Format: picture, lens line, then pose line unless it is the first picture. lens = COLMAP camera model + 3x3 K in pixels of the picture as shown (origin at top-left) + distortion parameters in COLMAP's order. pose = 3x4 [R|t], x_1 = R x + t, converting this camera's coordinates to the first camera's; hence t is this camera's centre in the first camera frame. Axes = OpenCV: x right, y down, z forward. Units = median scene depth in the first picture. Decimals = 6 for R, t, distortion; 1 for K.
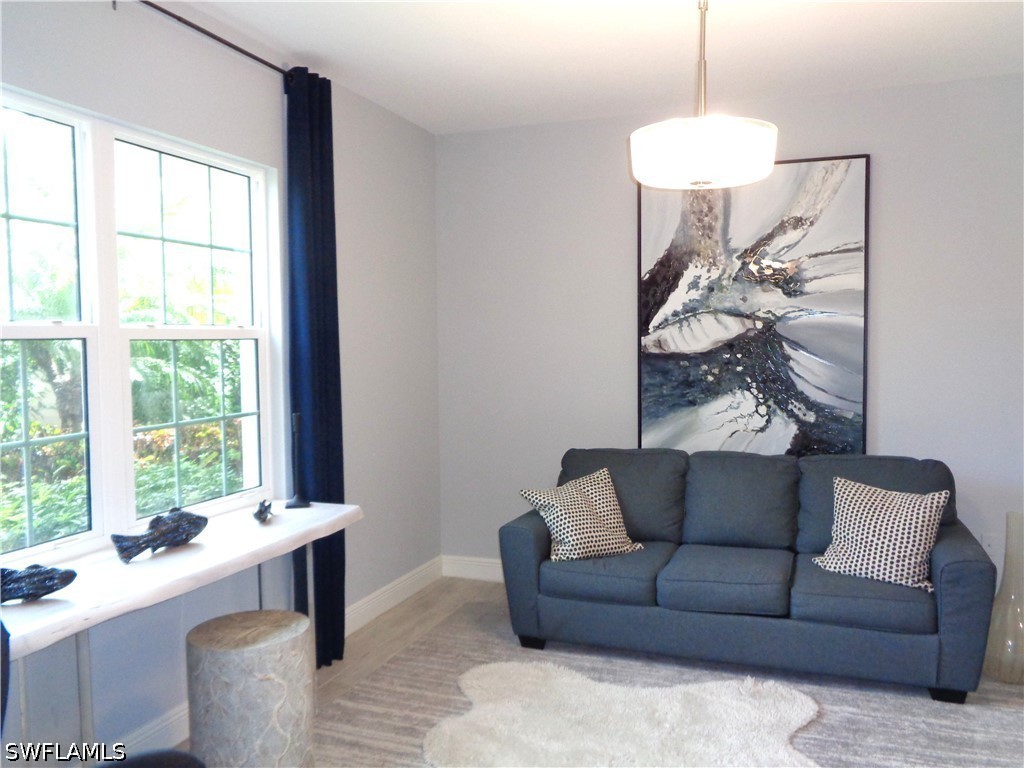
lens RADIAL K [[811.5, 0, 513.5], [0, 811.5, 386.3], [0, 0, 1]] dist [0.001325, -0.005064]
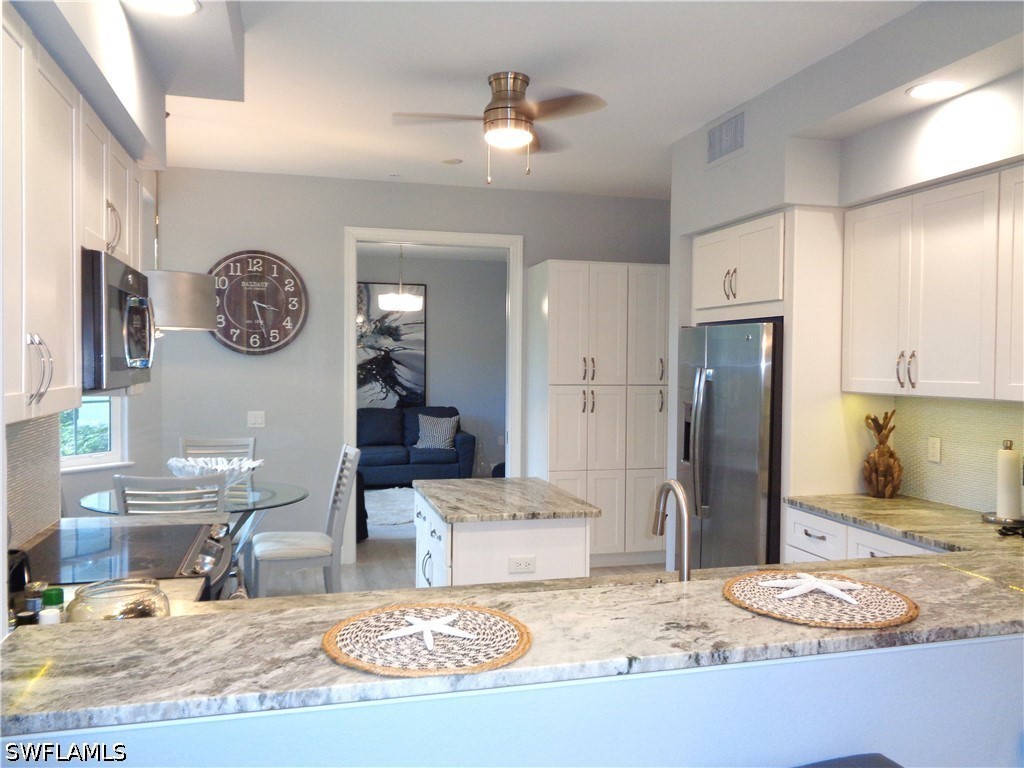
lens RADIAL K [[811.5, 0, 513.5], [0, 811.5, 386.3], [0, 0, 1]] dist [0.001325, -0.005064]
pose [[0.813686, -0.003052, 0.581297, -0.764005], [0.015770, 0.999734, -0.016825, 0.065546], [-0.581091, 0.022857, 0.813517, -1.127783]]
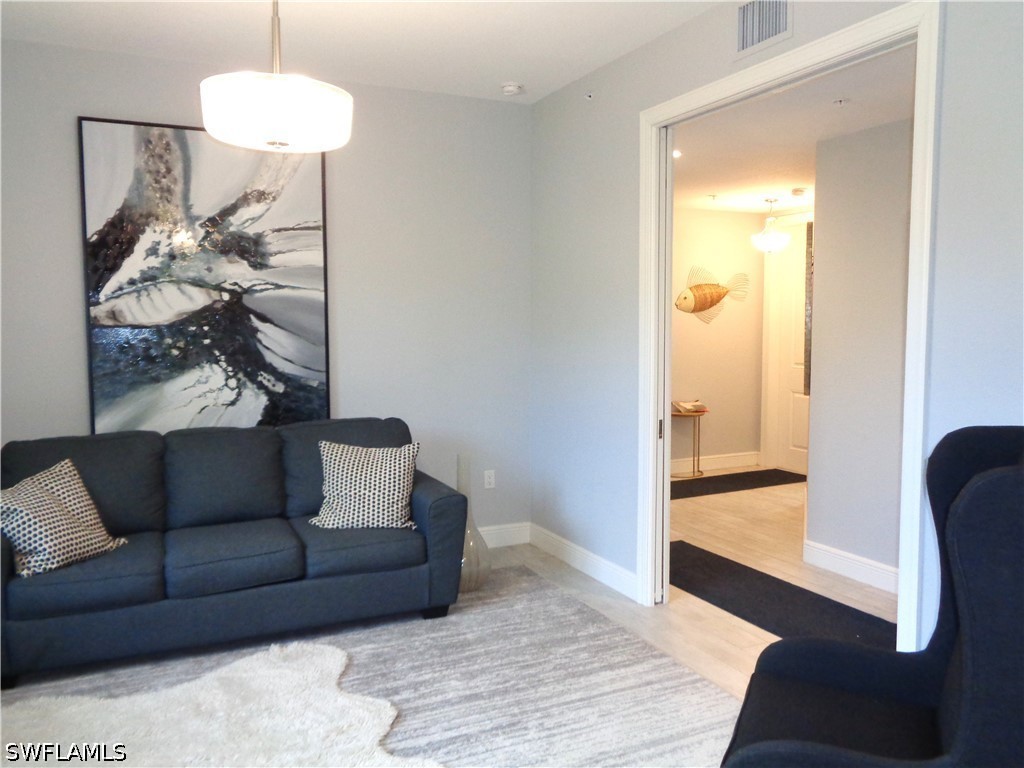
lens RADIAL K [[811.5, 0, 513.5], [0, 811.5, 386.3], [0, 0, 1]] dist [0.001325, -0.005064]
pose [[0.700547, -0.049710, 0.711873, -0.165107], [0.033330, 0.998761, 0.036944, 0.008398], [-0.712828, -0.002154, 0.701336, 0.066874]]
